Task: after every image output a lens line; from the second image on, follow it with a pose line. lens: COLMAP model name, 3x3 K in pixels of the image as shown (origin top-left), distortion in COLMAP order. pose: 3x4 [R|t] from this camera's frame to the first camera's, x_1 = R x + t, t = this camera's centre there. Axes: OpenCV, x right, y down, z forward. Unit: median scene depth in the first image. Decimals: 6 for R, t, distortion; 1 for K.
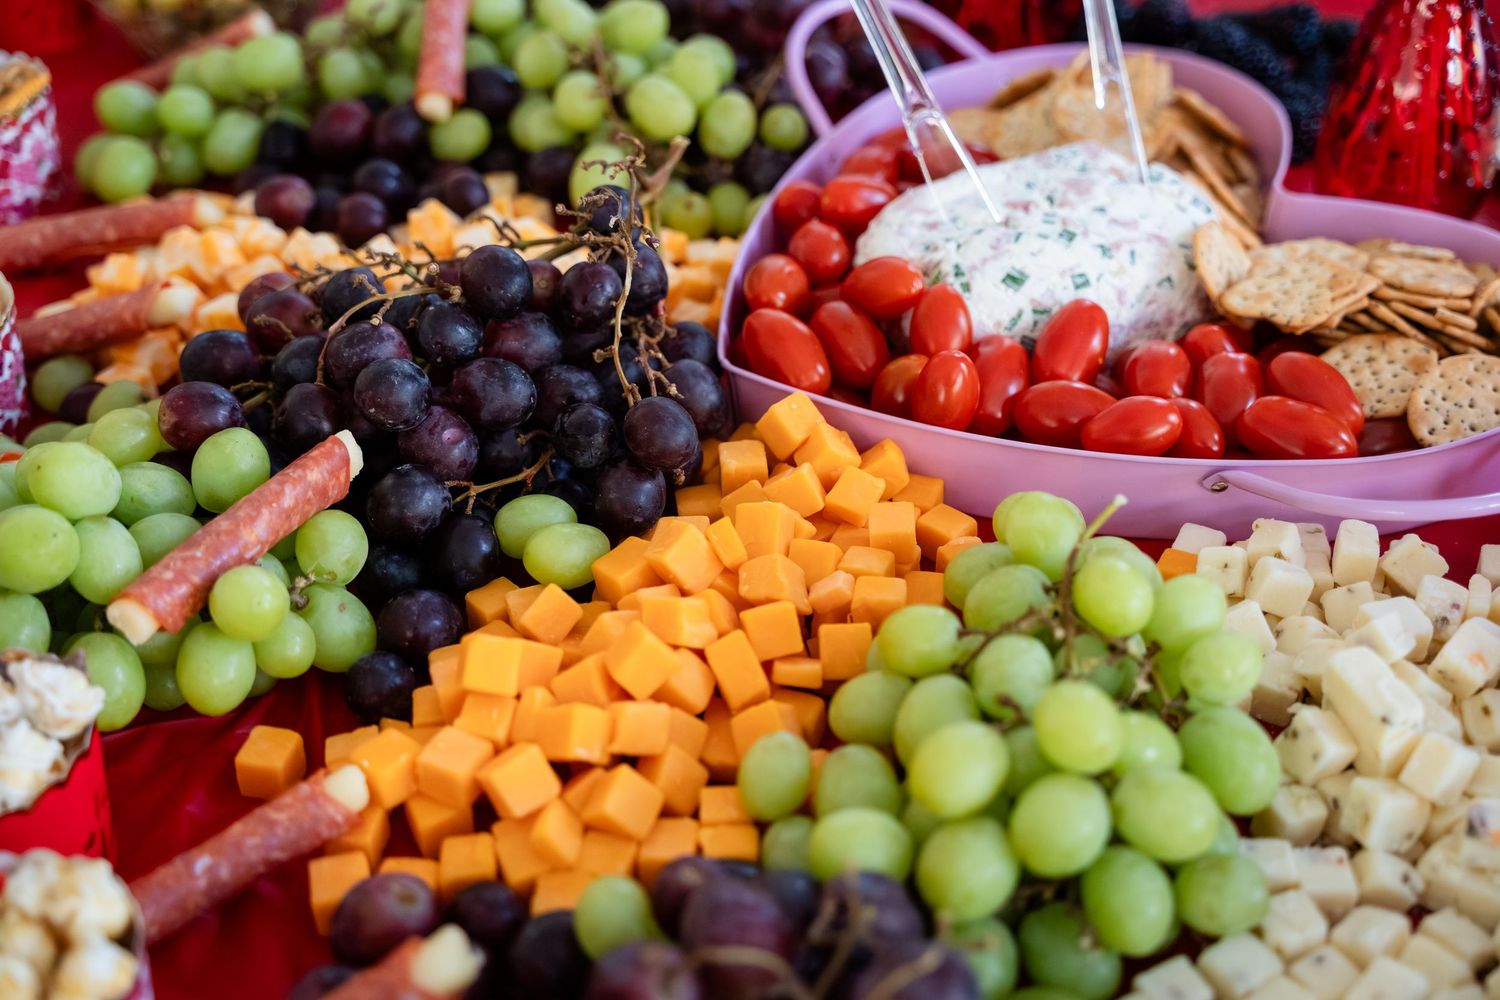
lens RADIAL K [[2066.6, 0, 750.7], [0, 2066.6, 503.4], [0, 0, 1]] dist [0.033759, 0.000000]
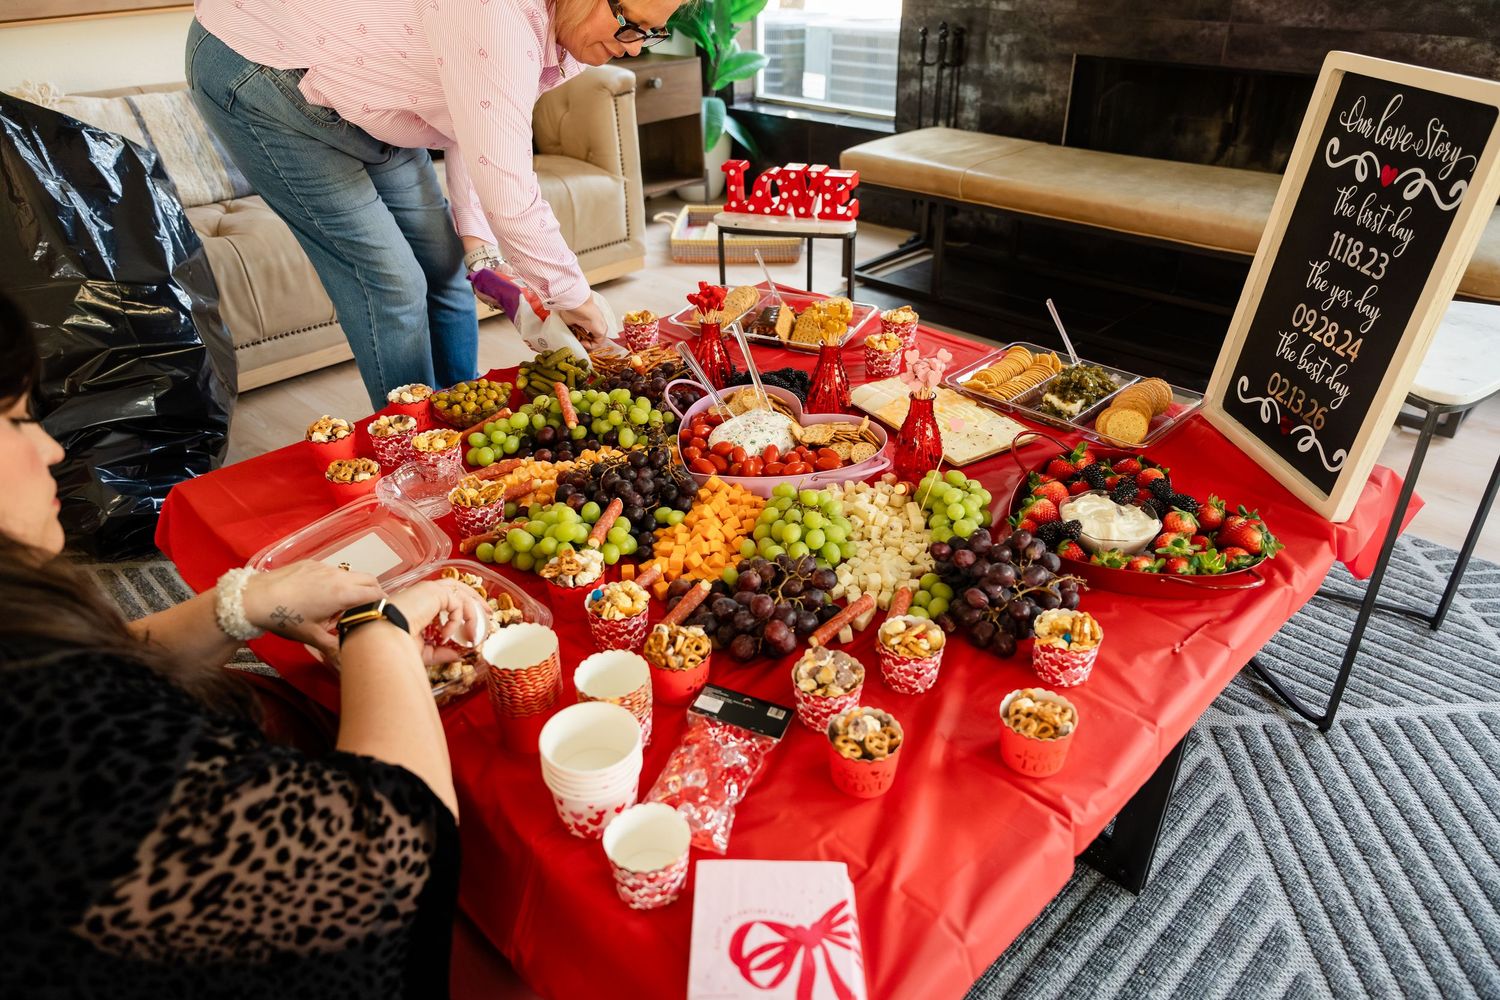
lens RADIAL K [[1020.1, 0, 749.2], [0, 1020.1, 497.8], [0, 0, 1]] dist [-0.000268, -0.000604]
pose [[0.939783, -0.162051, 0.300911, -0.506045], [0.196088, 0.976774, -0.086380, 0.171516], [-0.279925, 0.140184, 0.949732, -0.891423]]
